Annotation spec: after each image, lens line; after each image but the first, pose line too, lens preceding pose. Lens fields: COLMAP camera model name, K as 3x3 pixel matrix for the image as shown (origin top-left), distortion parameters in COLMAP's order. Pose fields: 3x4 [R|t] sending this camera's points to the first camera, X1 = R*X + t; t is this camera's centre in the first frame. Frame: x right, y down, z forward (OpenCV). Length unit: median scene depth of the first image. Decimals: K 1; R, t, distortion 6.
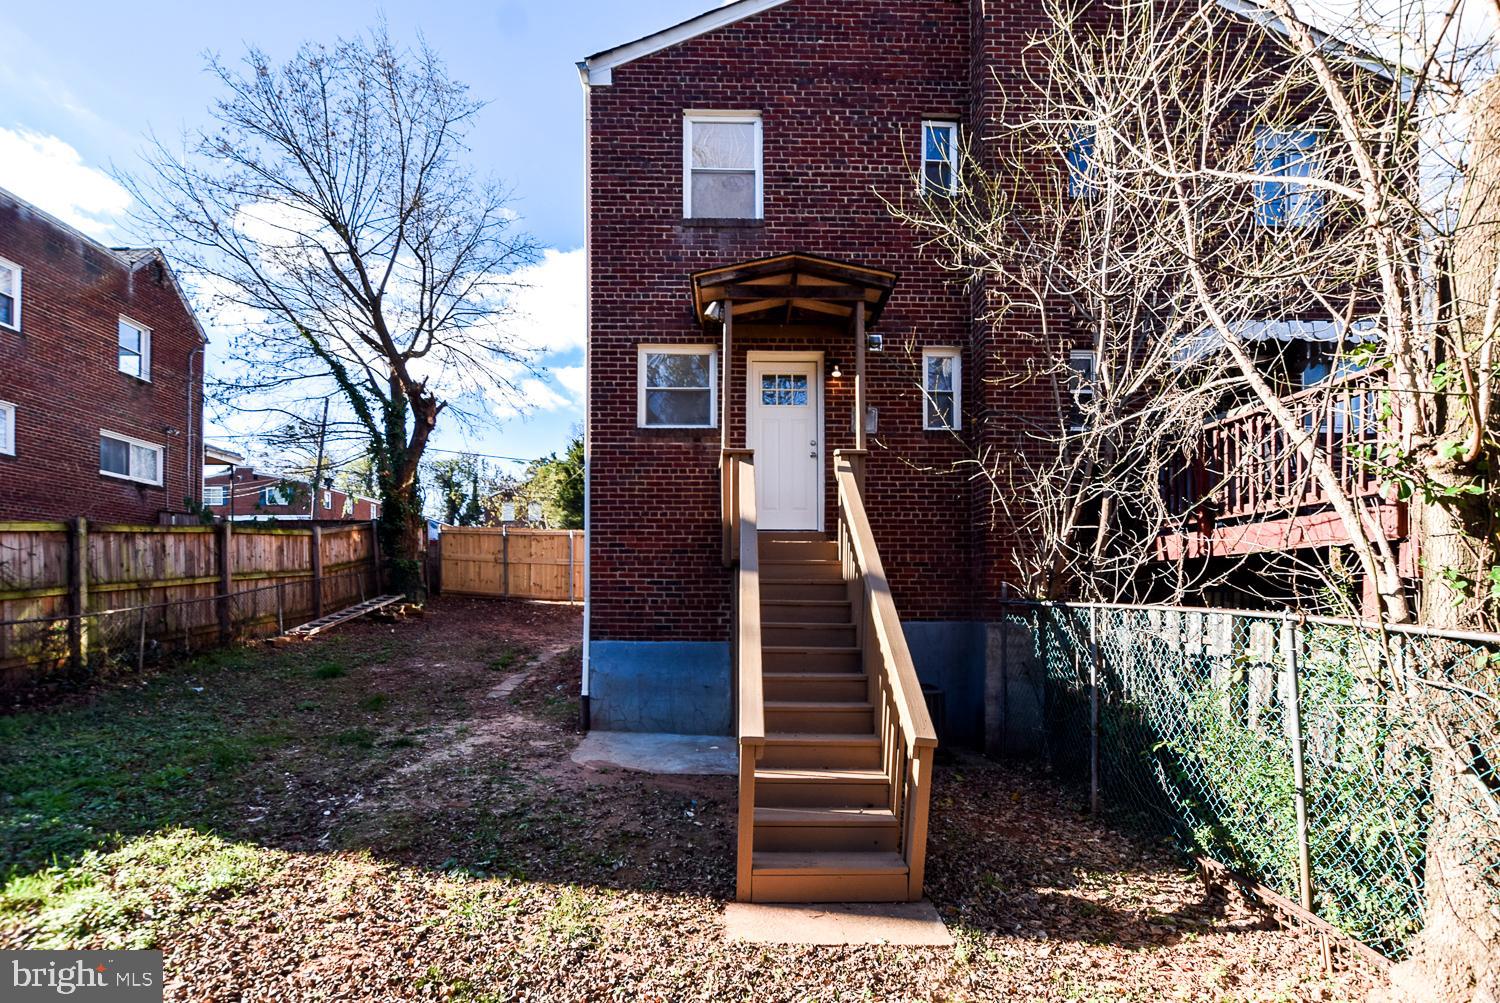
lens RADIAL K [[714.5, 0, 820.5], [0, 714.5, 584.0], [0, 0, 1]] dist [-0.002684, 0.000850]
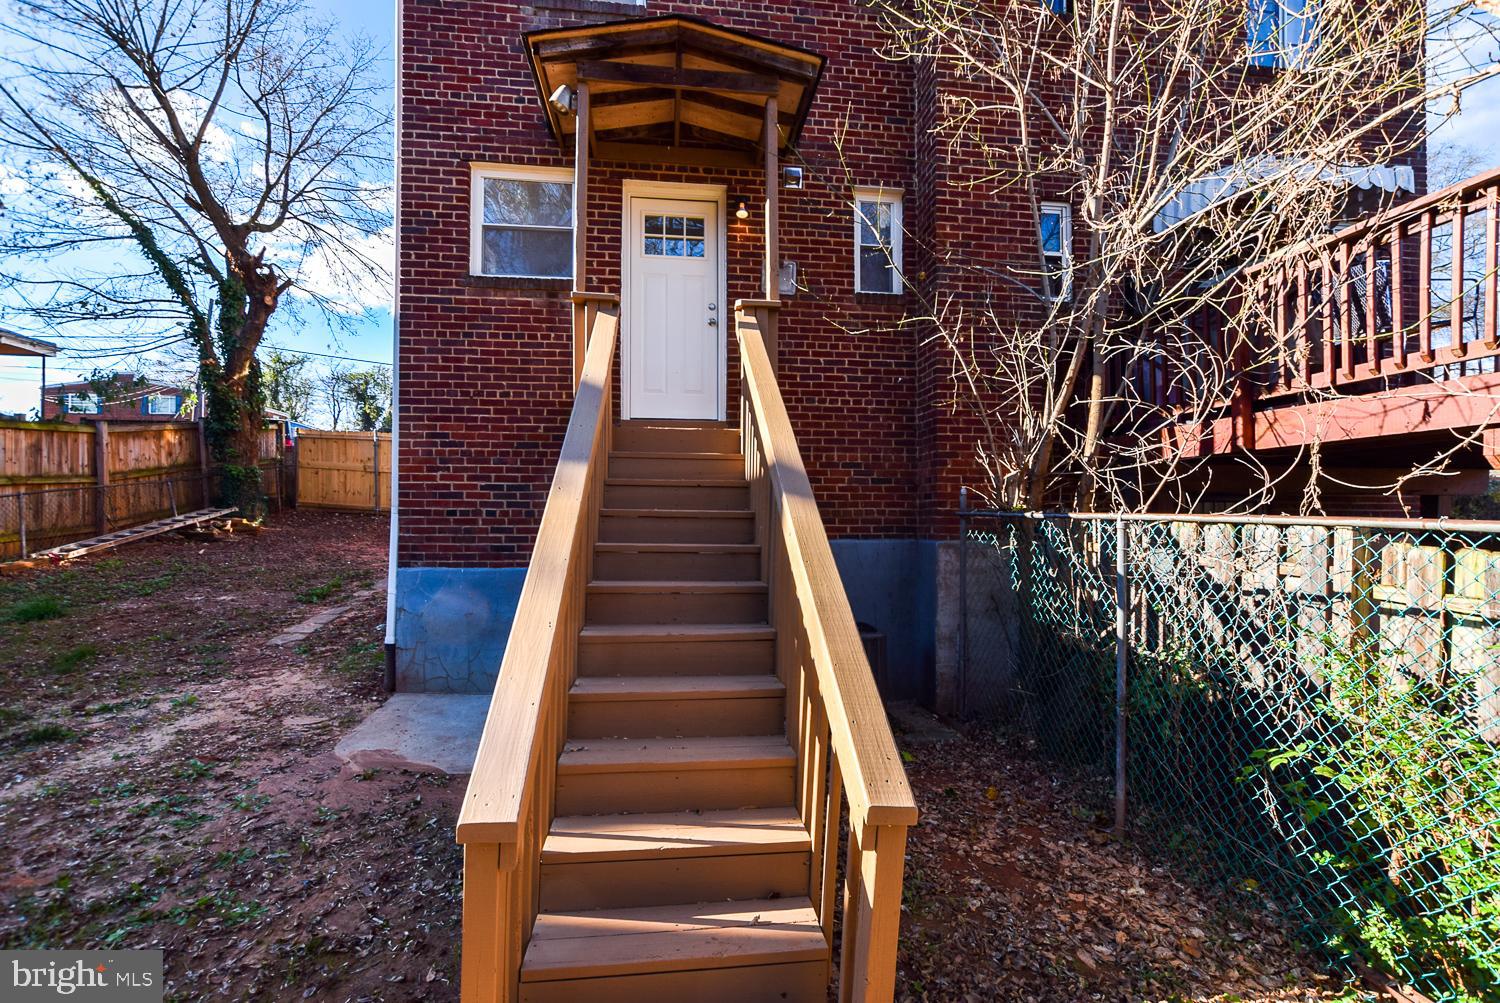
lens RADIAL K [[620.1, 0, 817.1], [0, 620.1, 499.7], [0, 0, 1]] dist [-0.001400, 0.000369]
pose [[0.994239, 0.002586, 0.107156, 0.031548], [-0.002099, 0.999987, -0.004654, 0.012792], [-0.107167, 0.004403, 0.994231, 0.337317]]
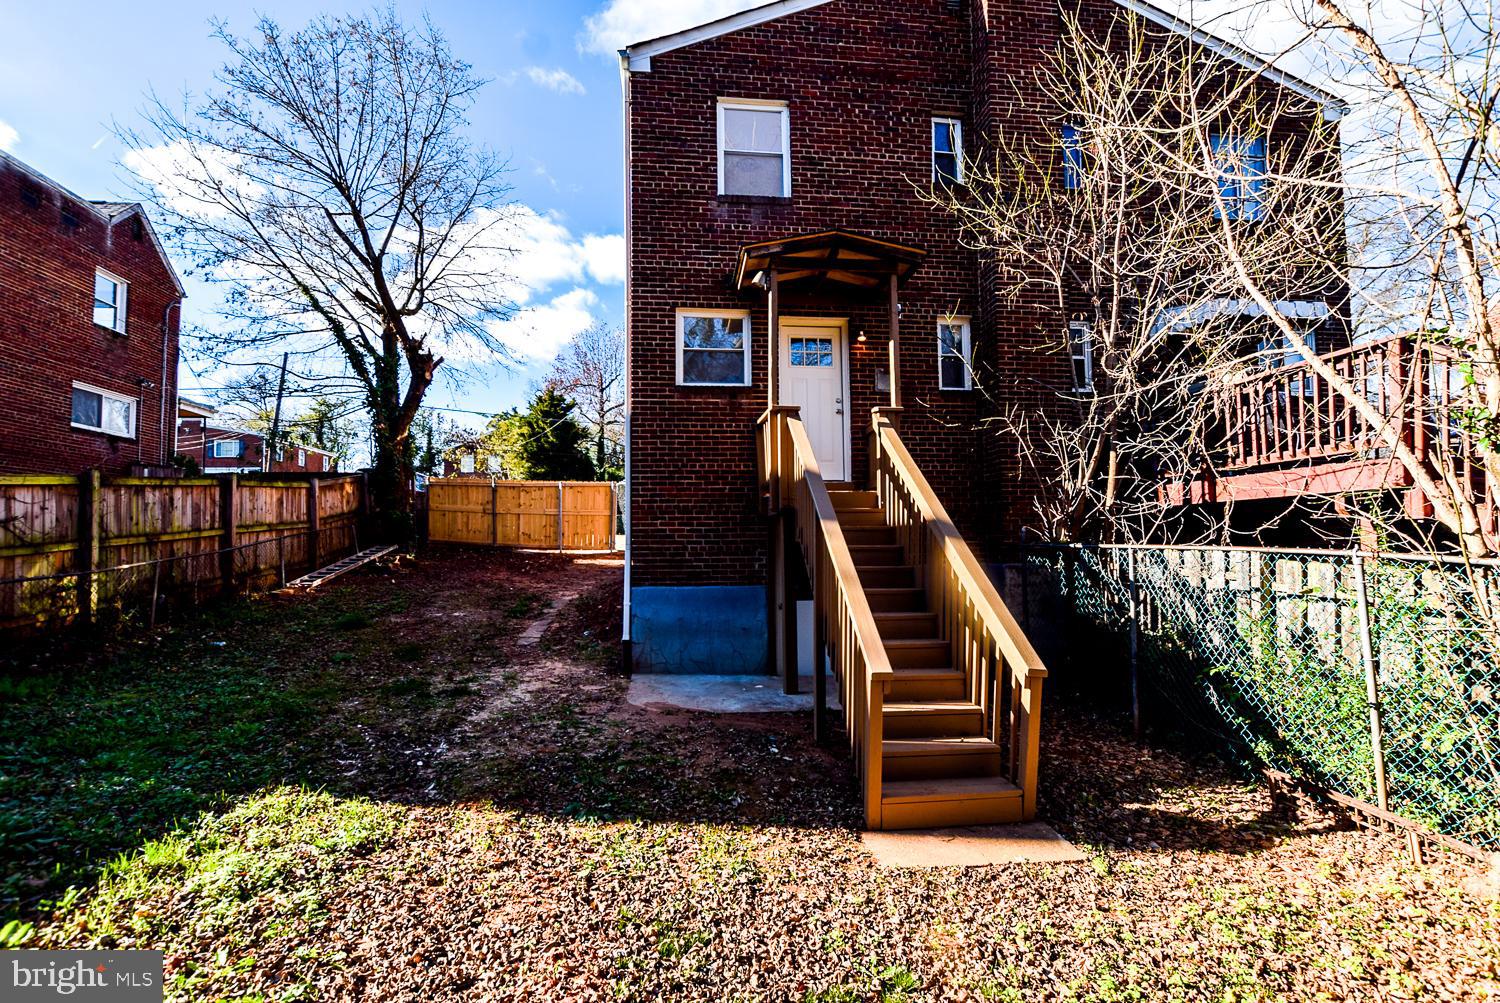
lens RADIAL K [[667.5, 0, 797.1], [0, 667.5, 500.3], [0, 0, 1]] dist [-0.001796, 0.000007]
pose [[0.995767, -0.006803, 0.091661, -0.171934], [0.010900, 0.998960, -0.044277, -0.001489], [-0.091265, 0.045088, 0.994805, 0.000531]]
